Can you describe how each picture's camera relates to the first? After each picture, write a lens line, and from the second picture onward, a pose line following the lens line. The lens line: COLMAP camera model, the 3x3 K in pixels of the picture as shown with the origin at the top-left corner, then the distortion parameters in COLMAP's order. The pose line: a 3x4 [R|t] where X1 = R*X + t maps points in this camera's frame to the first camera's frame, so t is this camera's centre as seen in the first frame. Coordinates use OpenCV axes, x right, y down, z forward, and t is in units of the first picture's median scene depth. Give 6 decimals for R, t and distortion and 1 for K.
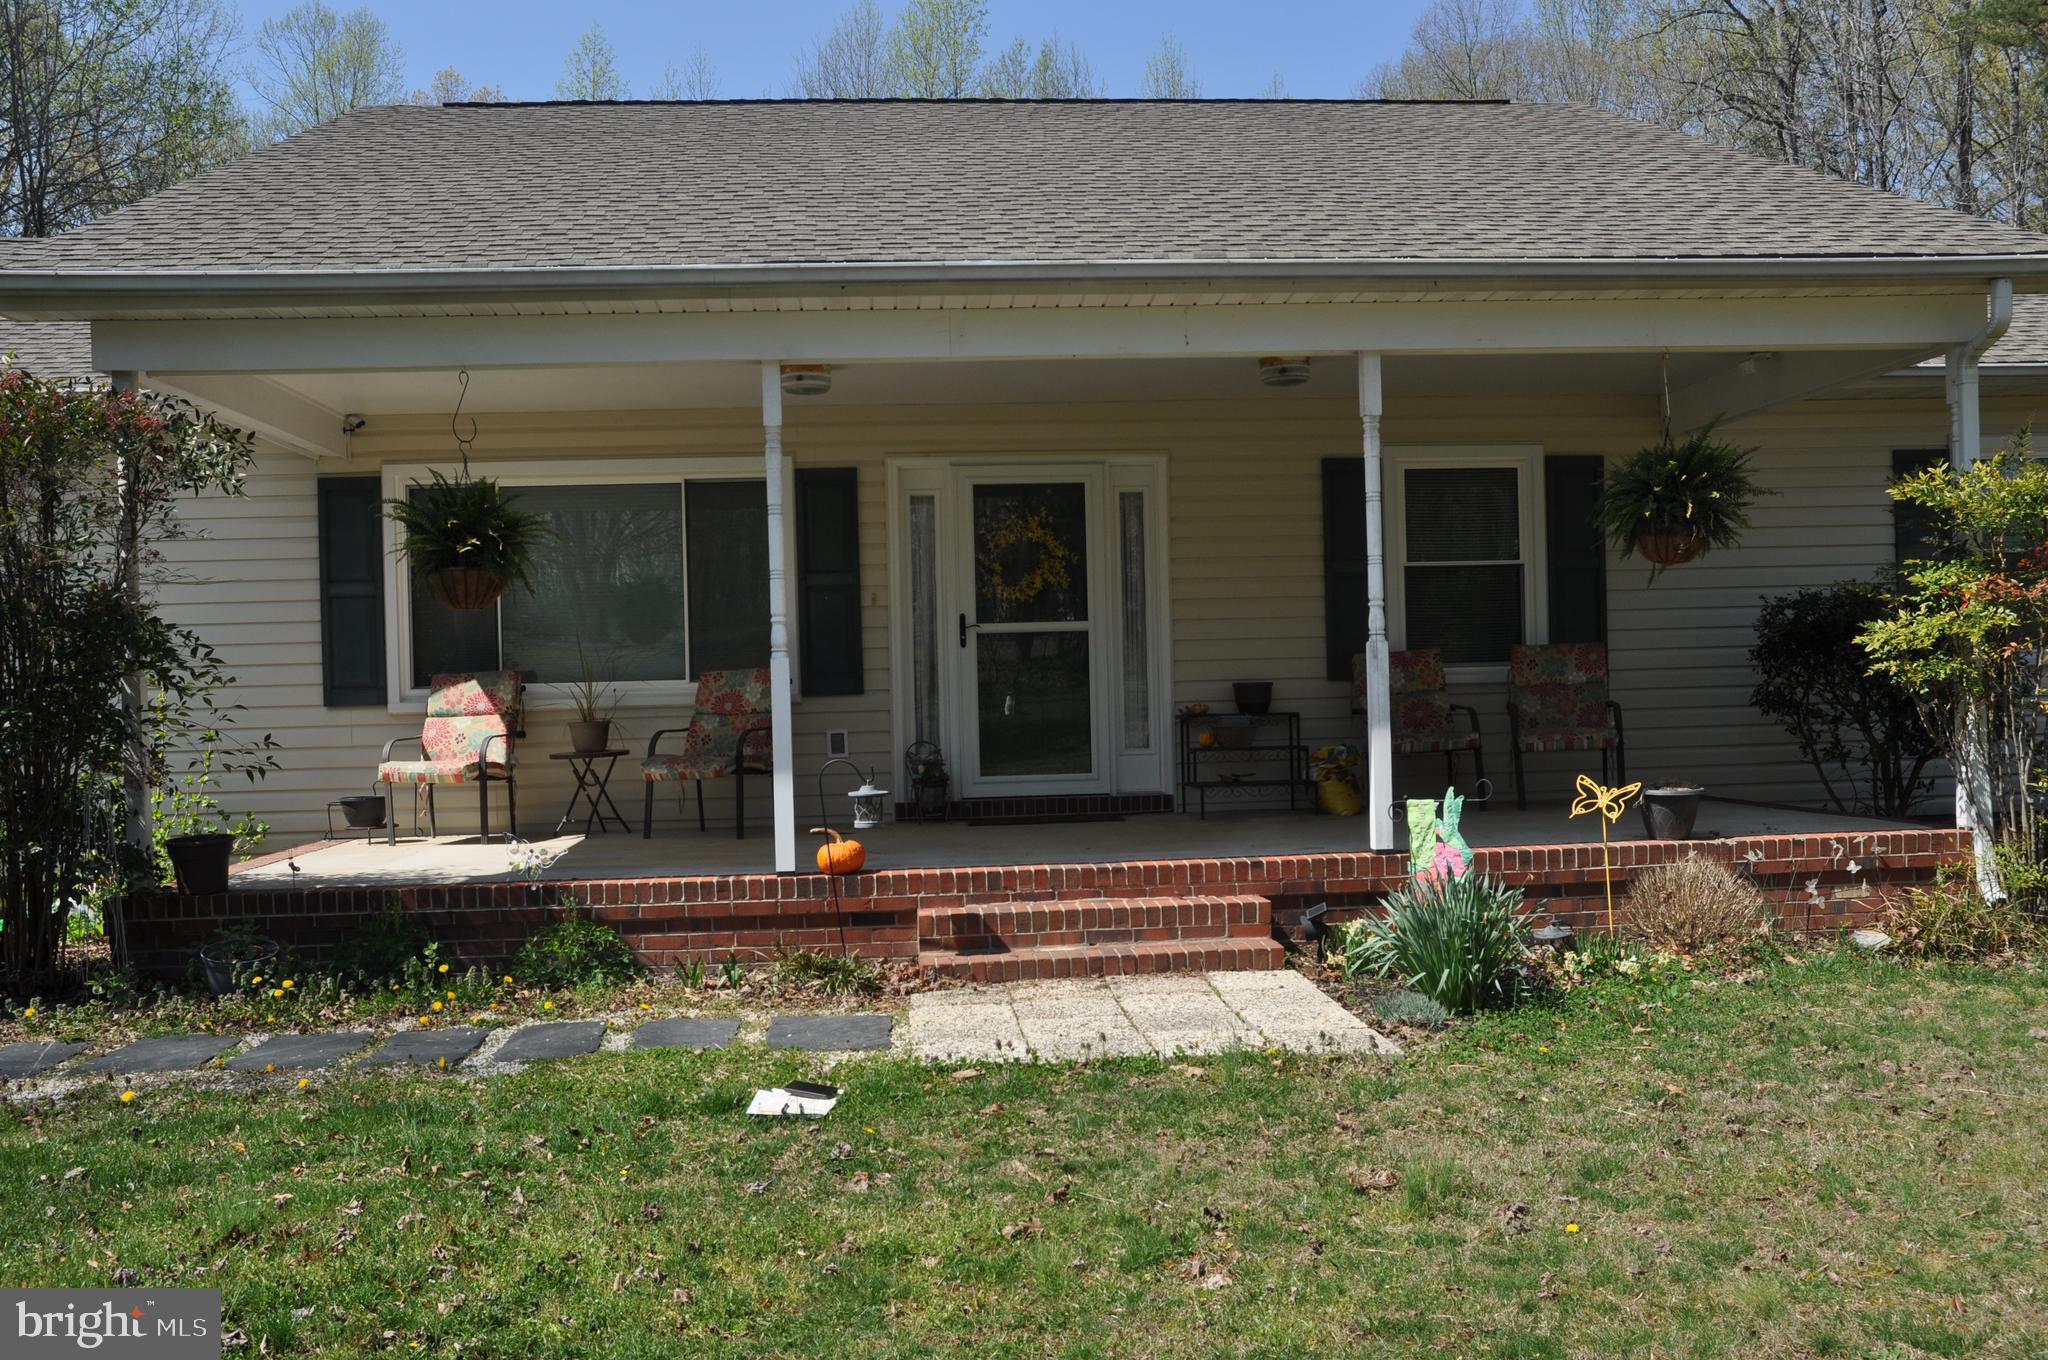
lens RADIAL K [[2173.8, 0, 1024.0], [0, 2173.8, 680.0], [0, 0, 1]] dist [-0.005603, 0.004556]
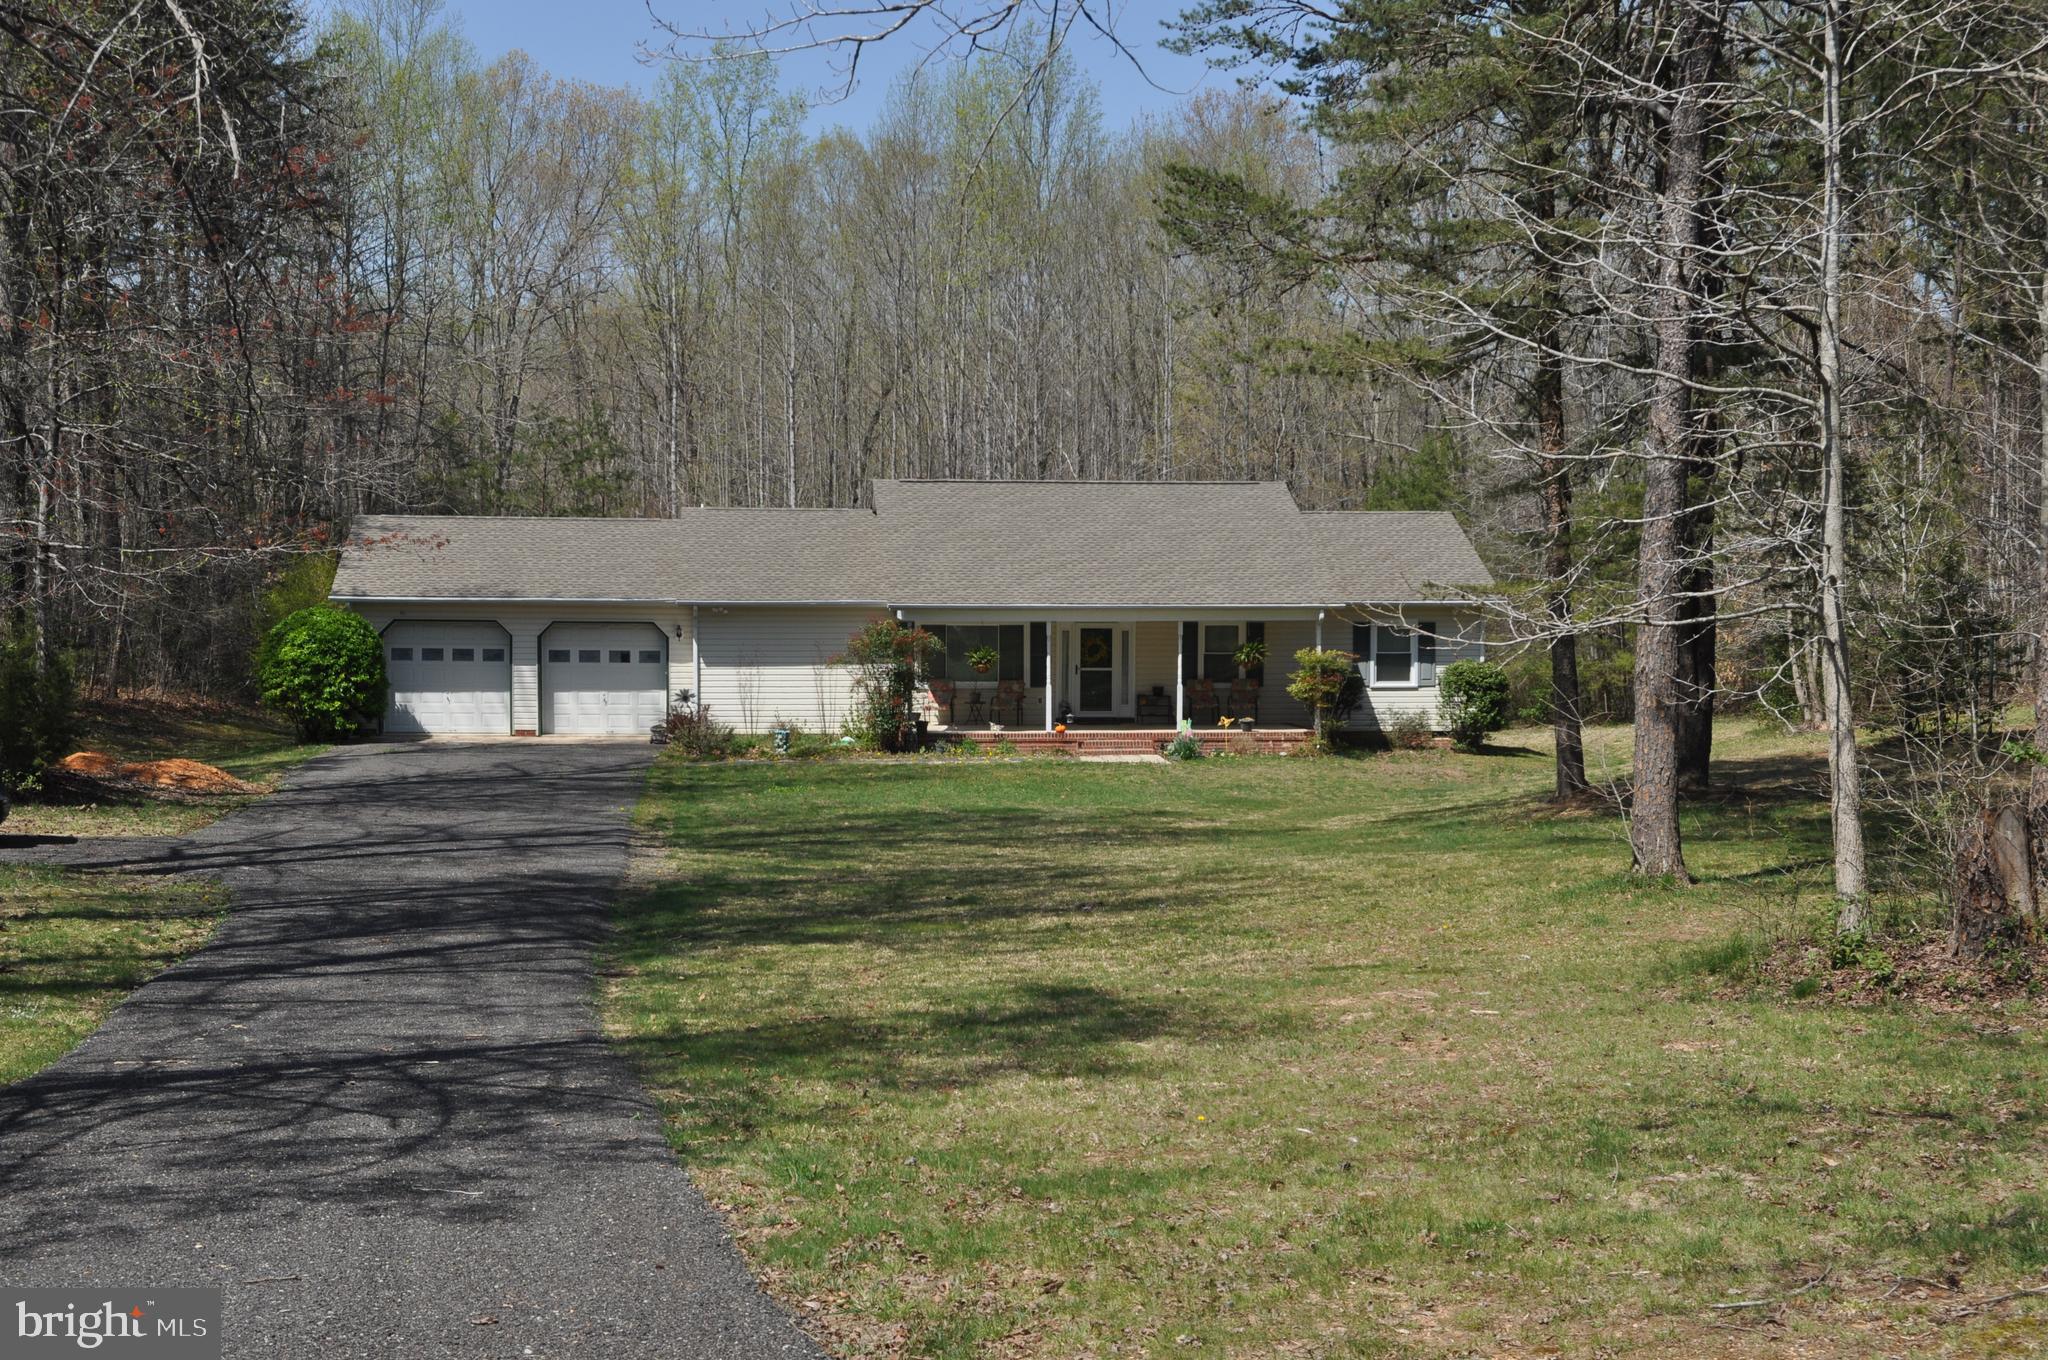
lens RADIAL K [[2710.8, 0, 1024.0], [0, 2710.8, 680.0], [0, 0, 1]] dist [-0.000229, -0.000204]
pose [[0.999291, 0.029513, 0.023378, -0.289631], [-0.030425, 0.998750, 0.039661, -0.239675], [-0.022179, -0.040344, 0.998940, -4.551968]]
